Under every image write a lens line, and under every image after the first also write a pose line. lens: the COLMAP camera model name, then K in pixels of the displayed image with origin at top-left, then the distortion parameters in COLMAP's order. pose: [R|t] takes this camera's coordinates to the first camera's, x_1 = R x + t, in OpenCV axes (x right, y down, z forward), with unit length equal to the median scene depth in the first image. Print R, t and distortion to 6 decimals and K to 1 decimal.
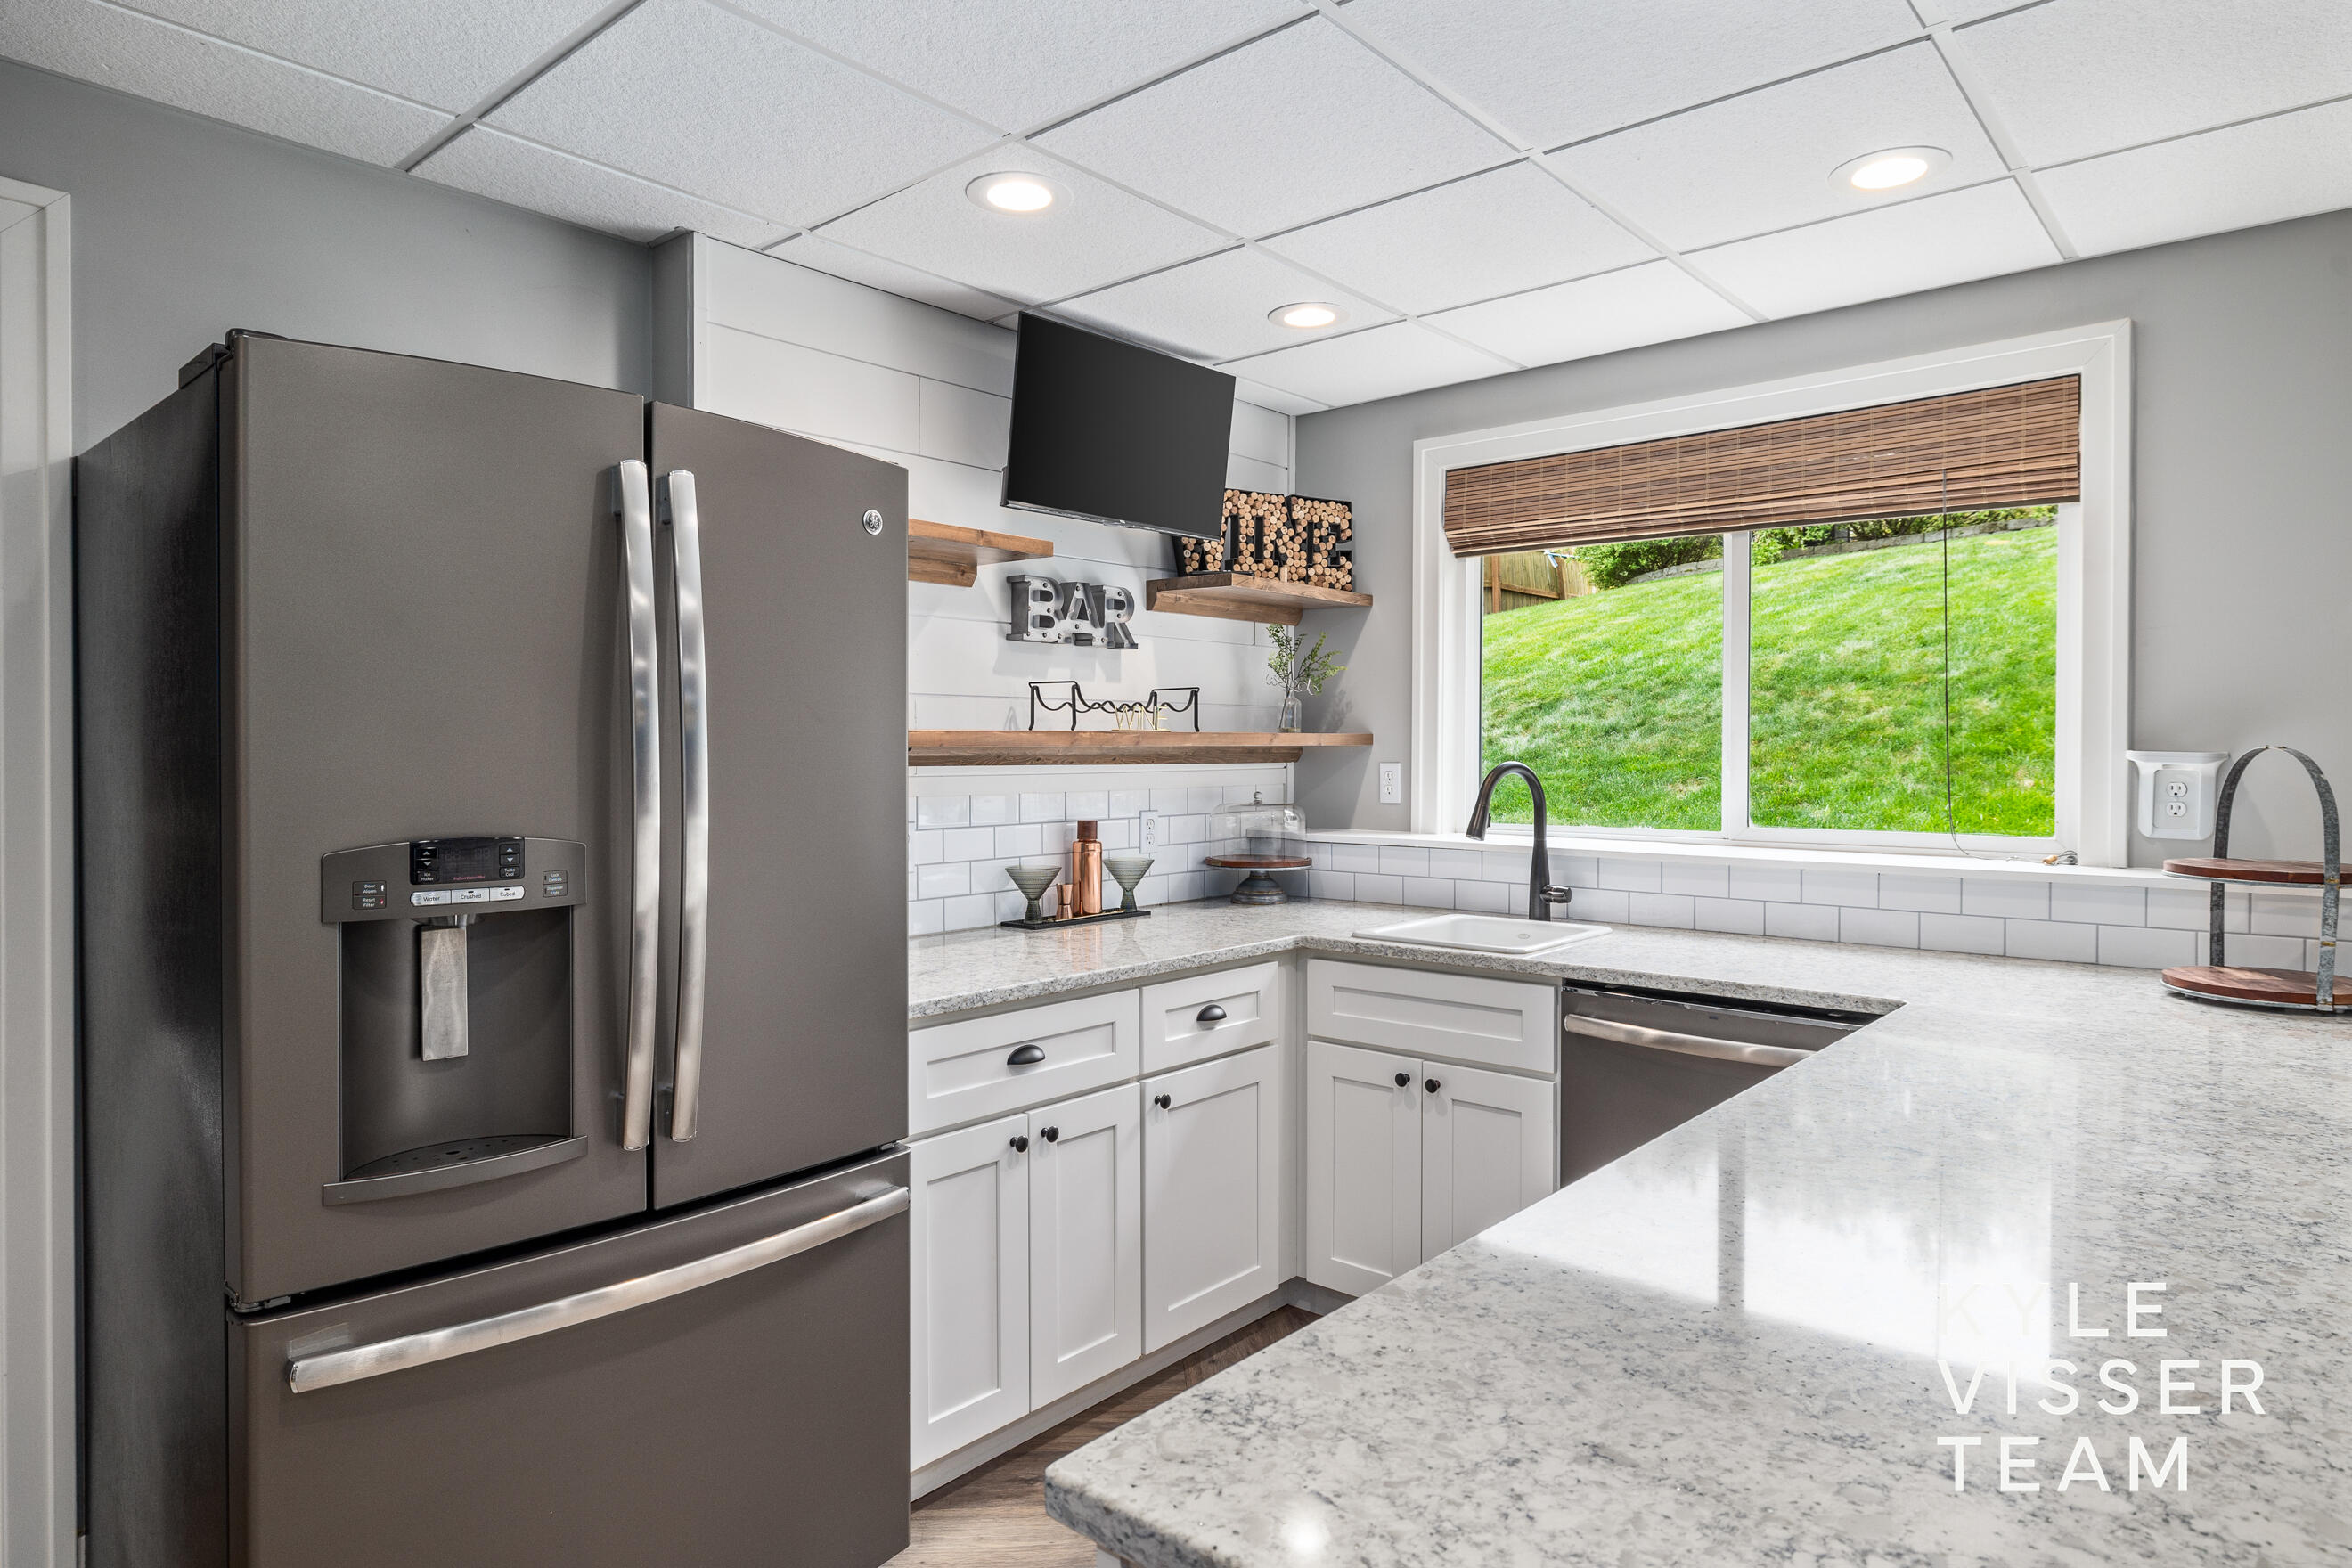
lens RADIAL K [[1387.8, 0, 1188.7], [0, 1387.8, 770.3], [0, 0, 1]] dist [-0.008283, -0.002599]
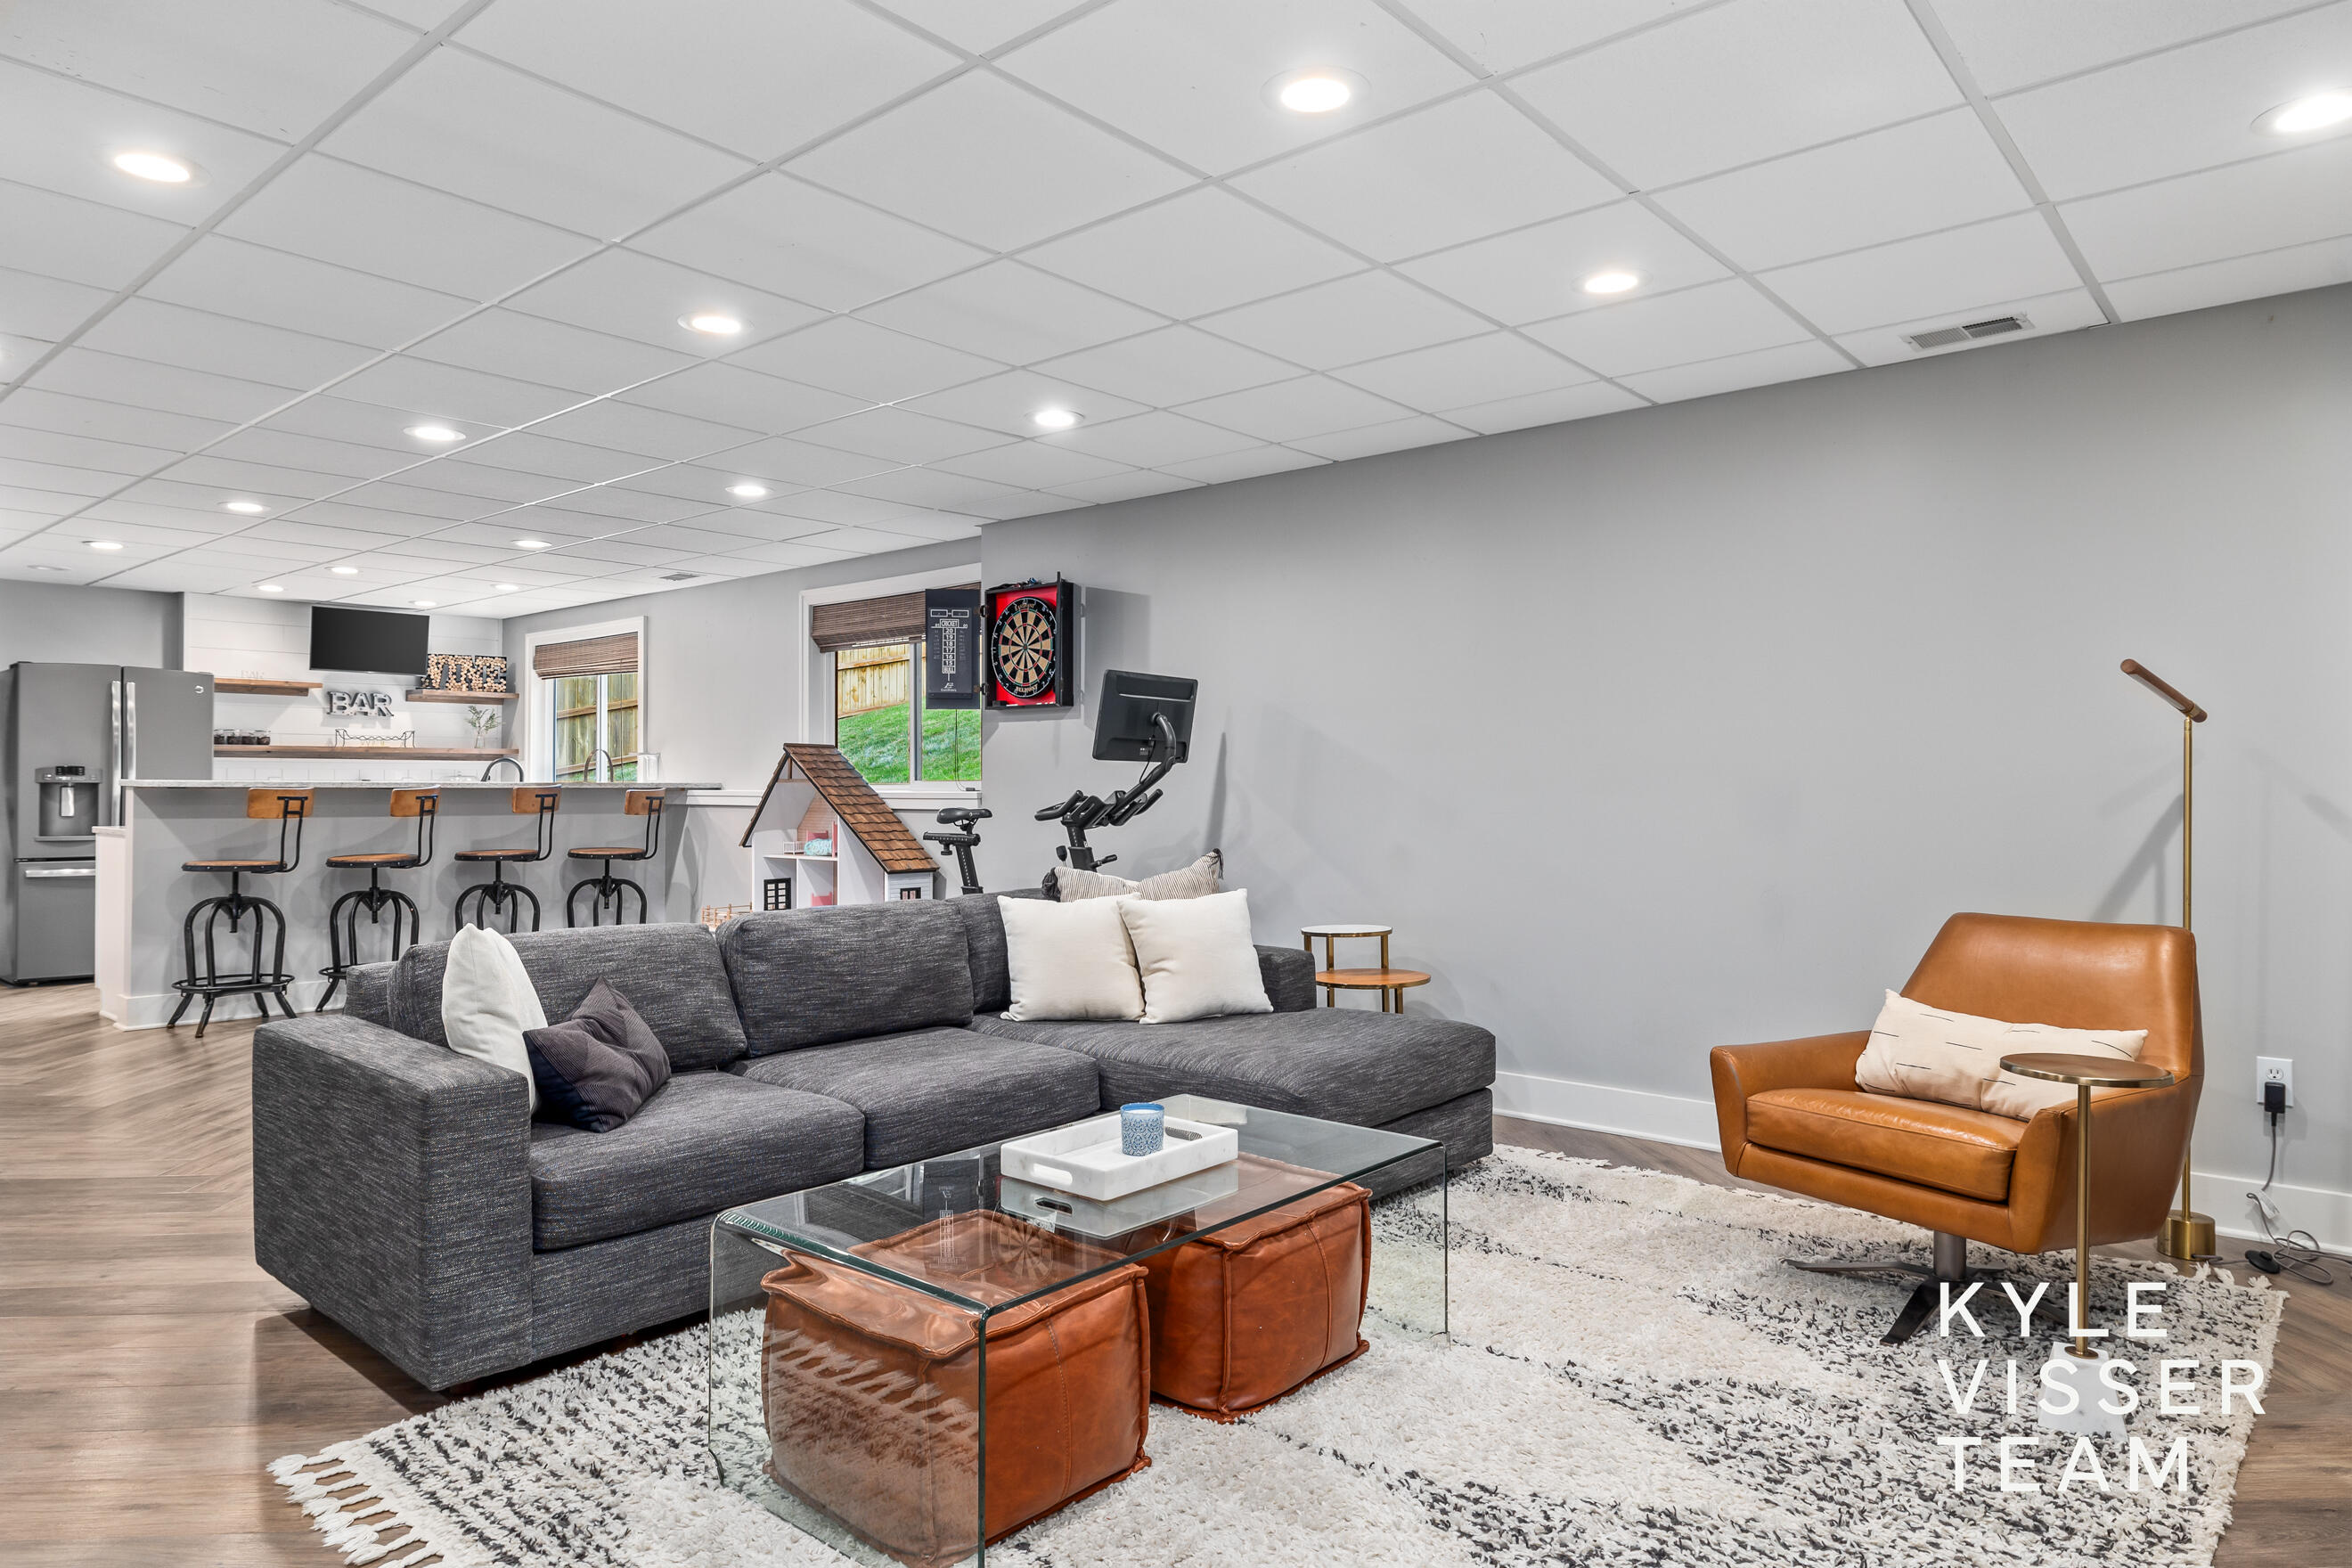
lens RADIAL K [[1387.8, 0, 1169.2], [0, 1387.8, 780.4], [0, 0, 1]] dist [-0.008283, -0.002599]
pose [[0.999997, 0.002199, 0.000736, 1.601234], [-0.002187, 0.999873, -0.015770, 0.082305], [-0.000771, 0.015768, 0.999875, -1.836081]]
